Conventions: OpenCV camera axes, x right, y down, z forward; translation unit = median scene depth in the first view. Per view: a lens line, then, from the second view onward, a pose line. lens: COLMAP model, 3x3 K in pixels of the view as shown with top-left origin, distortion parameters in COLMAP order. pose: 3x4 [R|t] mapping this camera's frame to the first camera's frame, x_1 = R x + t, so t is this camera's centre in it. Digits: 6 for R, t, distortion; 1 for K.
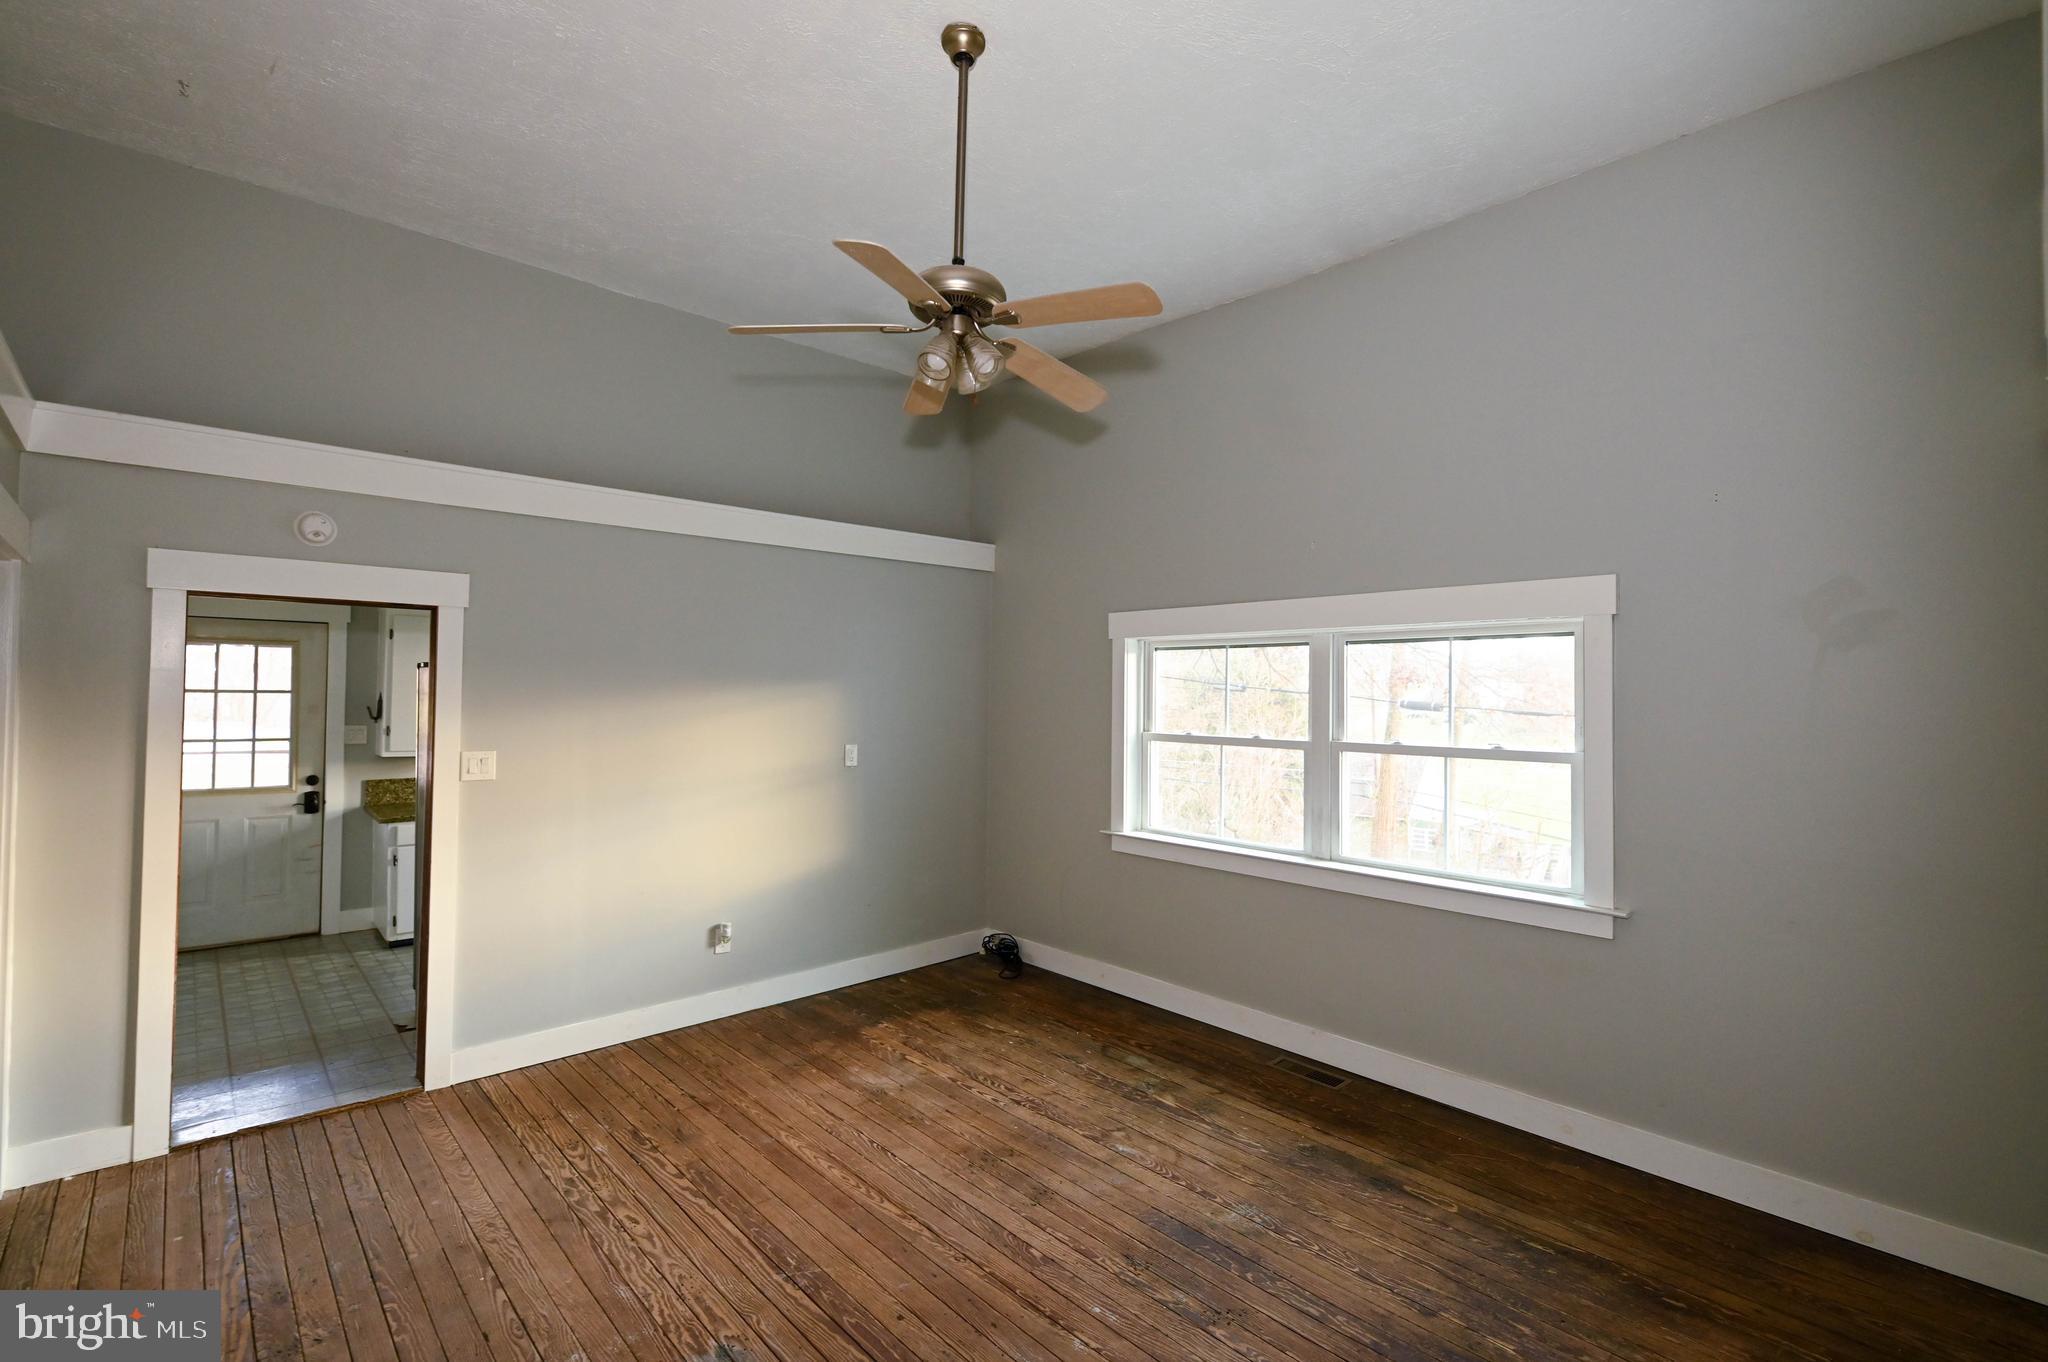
lens RADIAL K [[928.1, 0, 1015.5], [0, 928.1, 679.0], [0, 0, 1]] dist [0.004123, -0.002166]
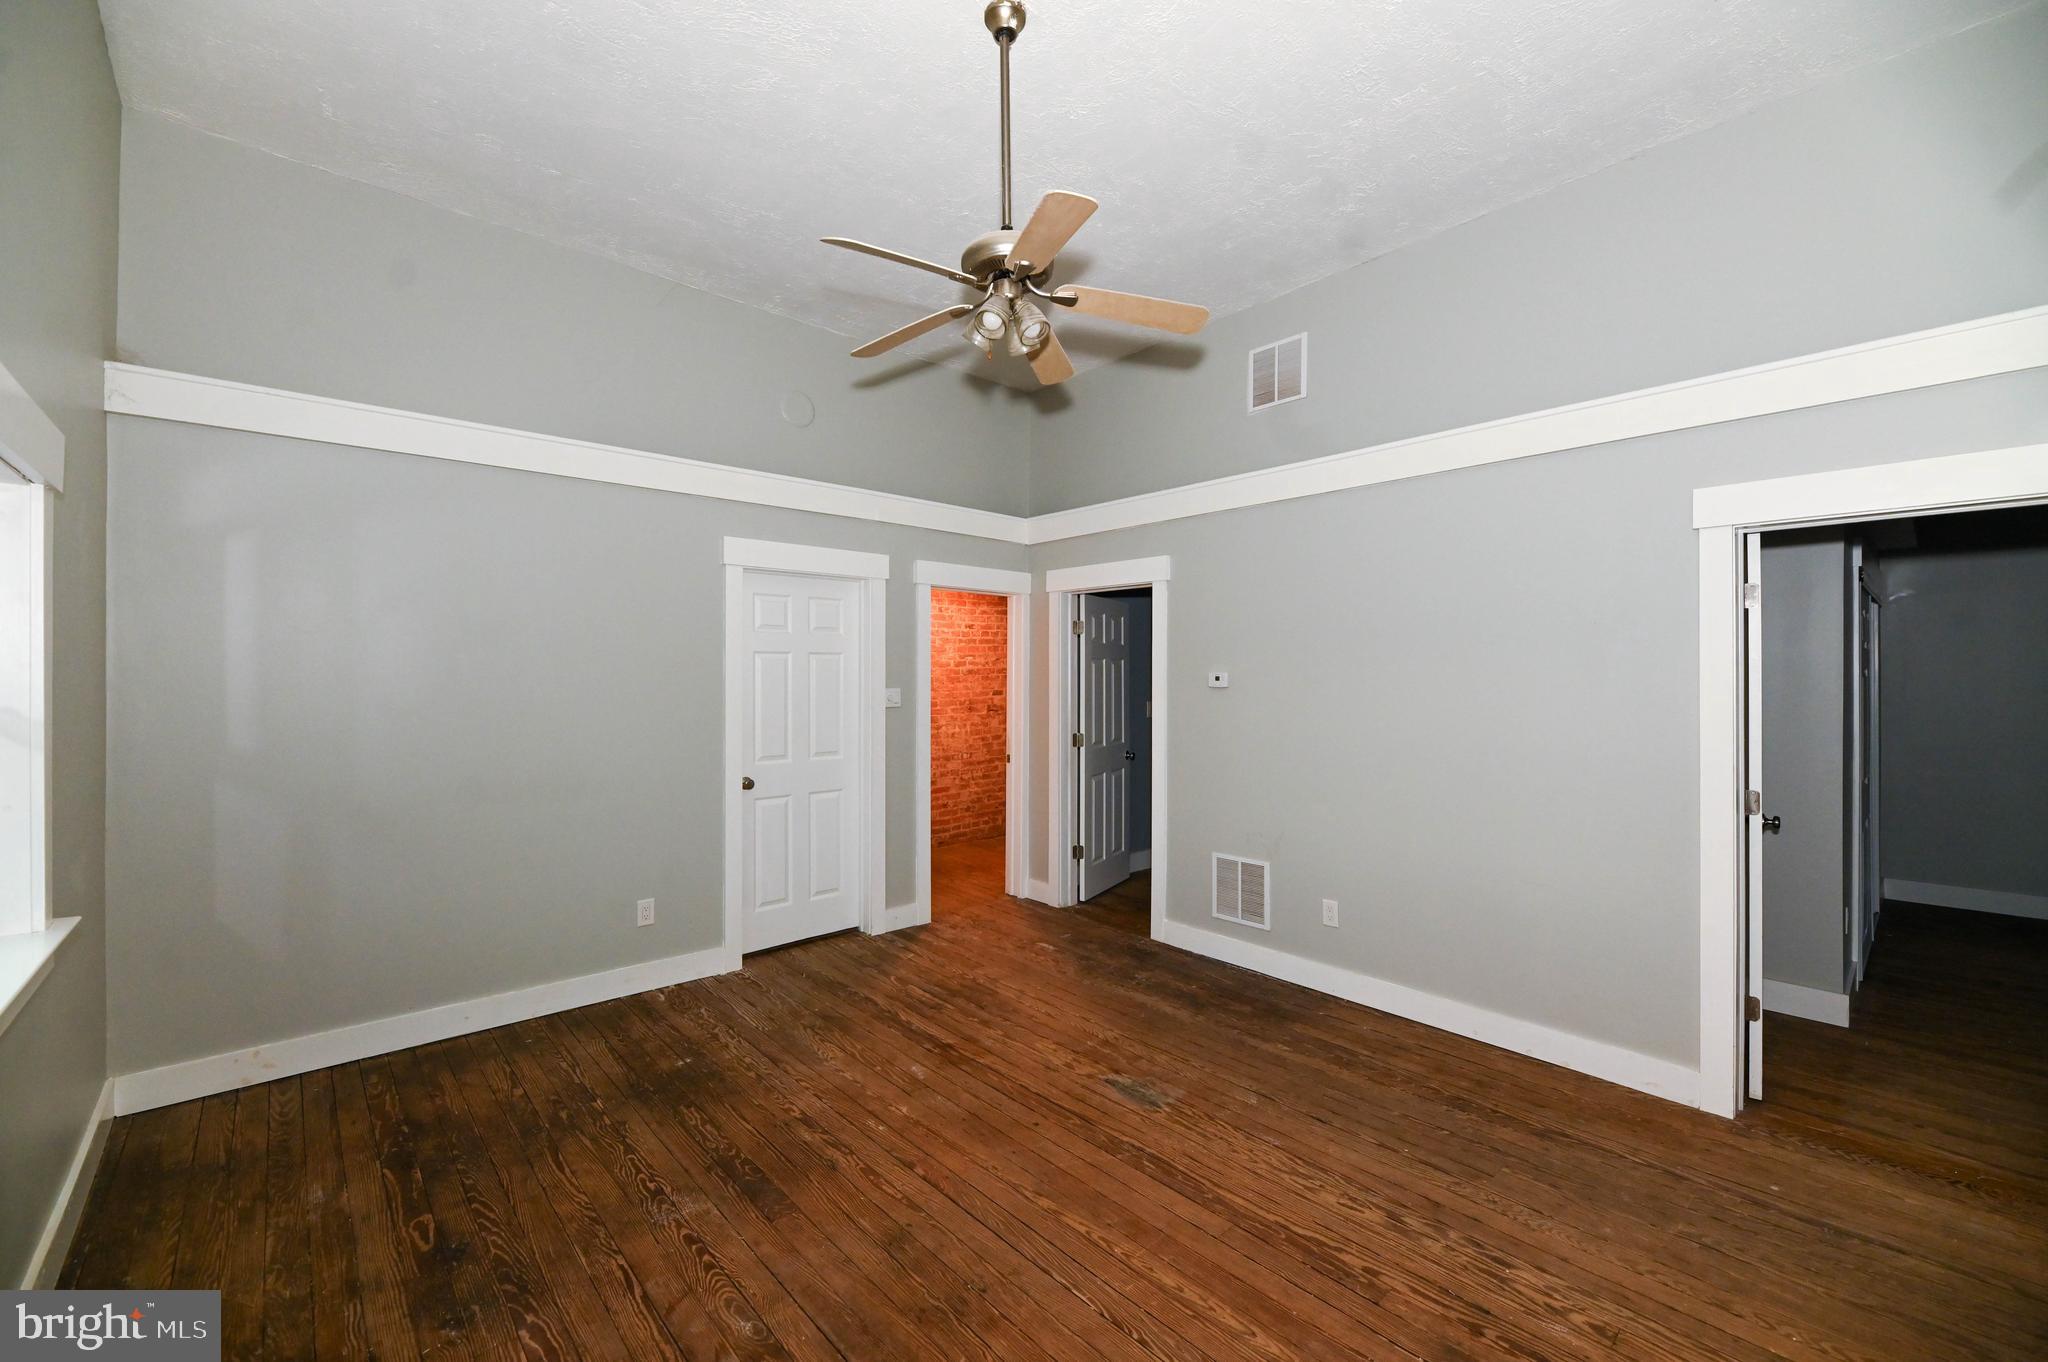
lens RADIAL K [[822.1, 0, 1018.5], [0, 822.1, 679.8], [0, 0, 1]] dist [0.001455, -0.002962]
pose [[-0.999920, -0.012601, -0.001089, -0.066595], [-0.012574, 0.999681, -0.021923, 0.071211], [0.001365, -0.021908, -0.999759, 1.577600]]
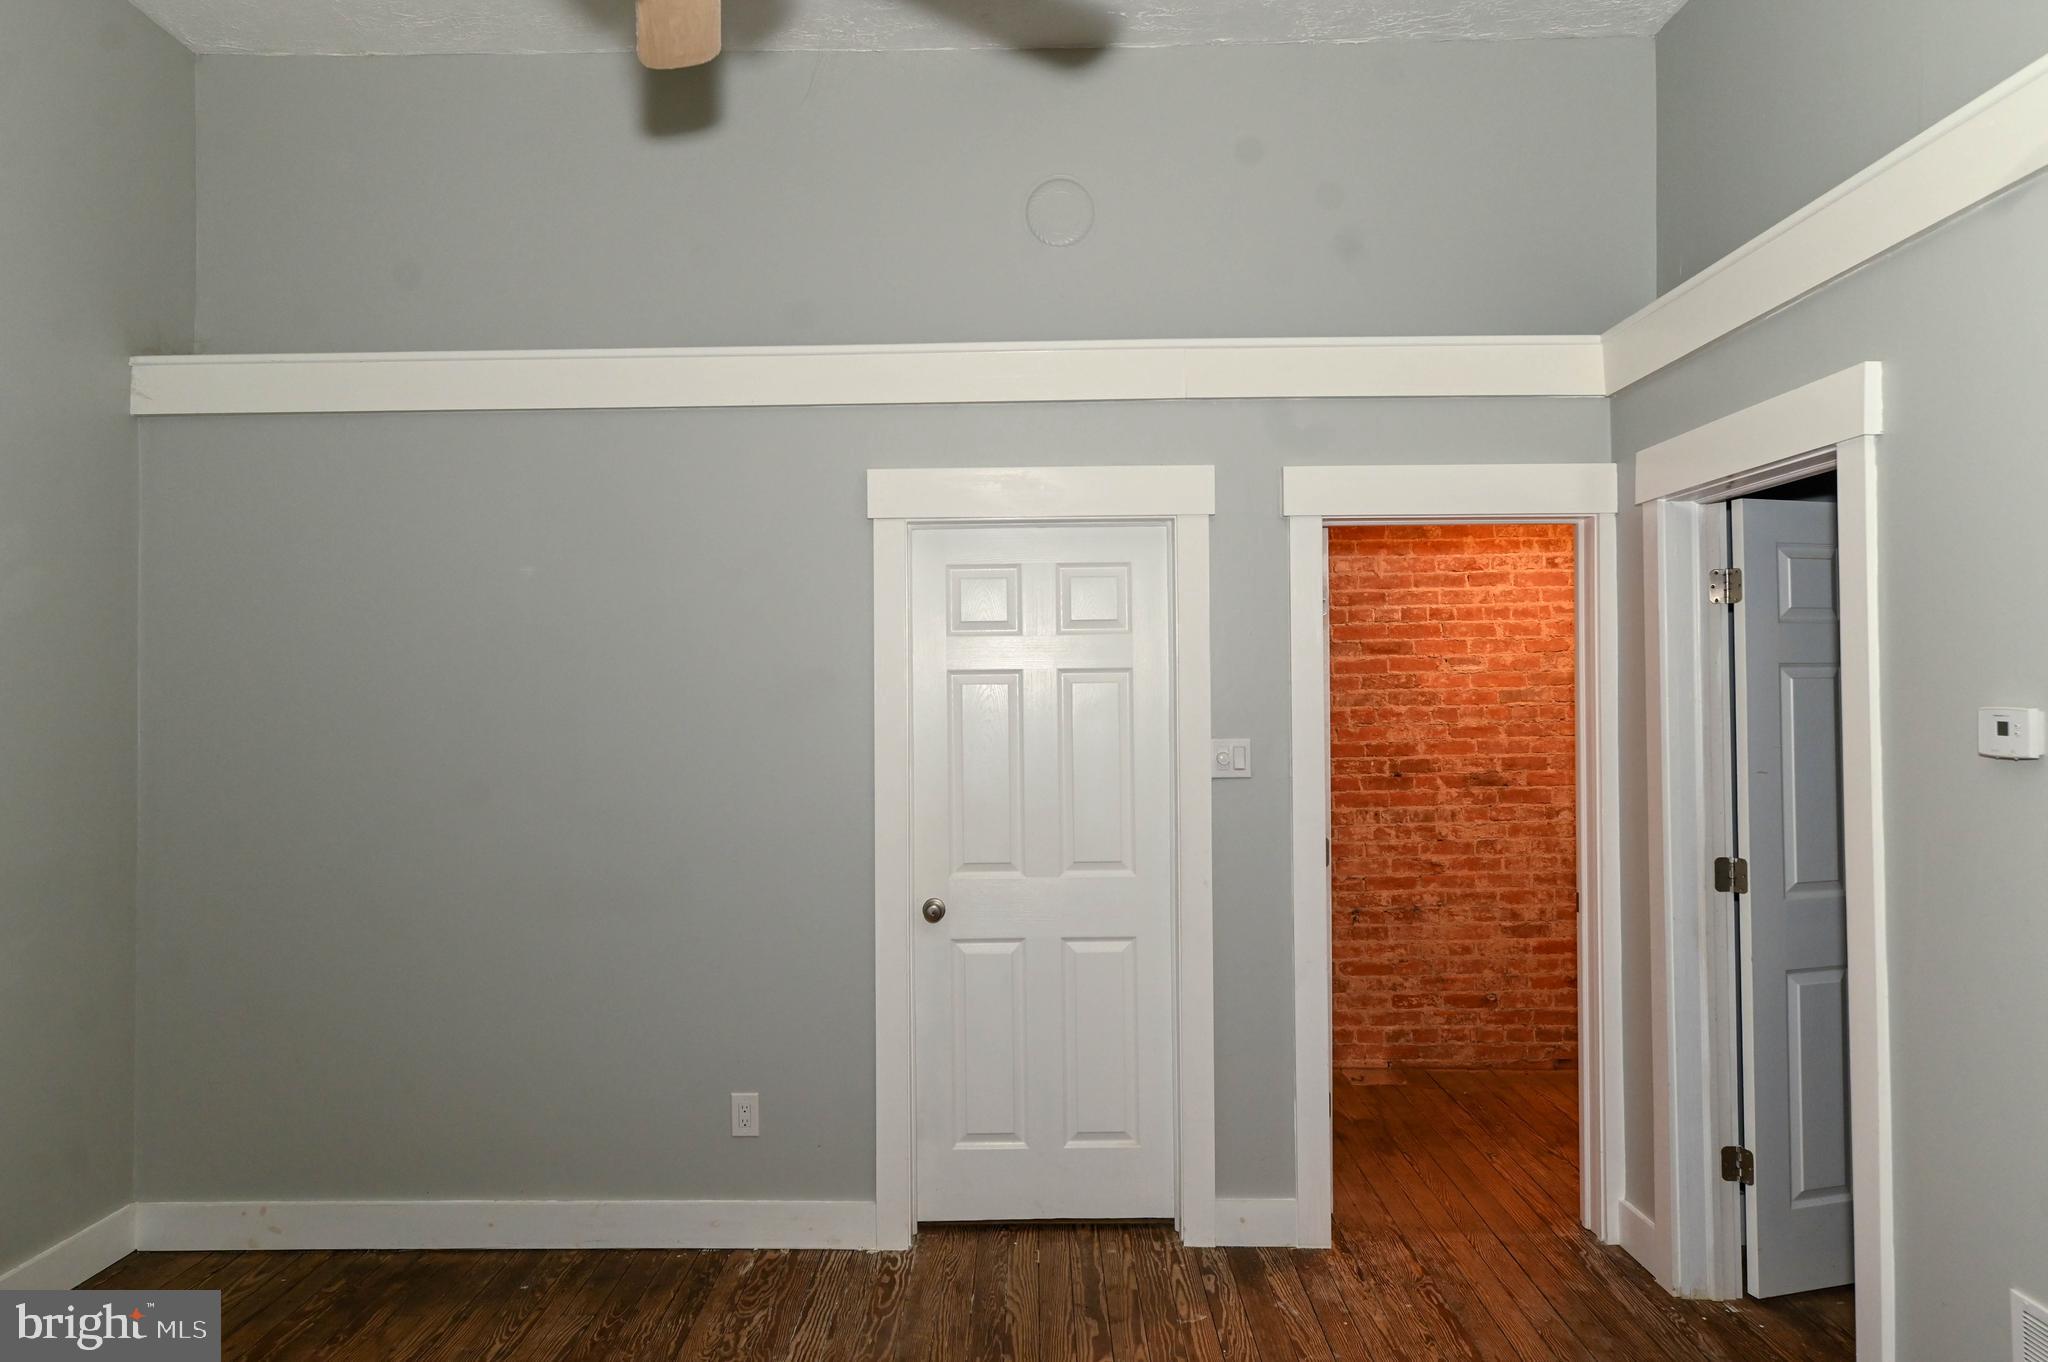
lens RADIAL K [[1319.2, 0, 1011.1], [0, 1319.2, 674.1], [0, 0, 1]] dist [0.013640, -0.000367]
pose [[-0.734046, 0.005907, 0.679074, -0.473678], [-0.016638, 0.999506, -0.026679, 0.035346], [-0.678896, -0.030882, -0.733585, 1.079259]]
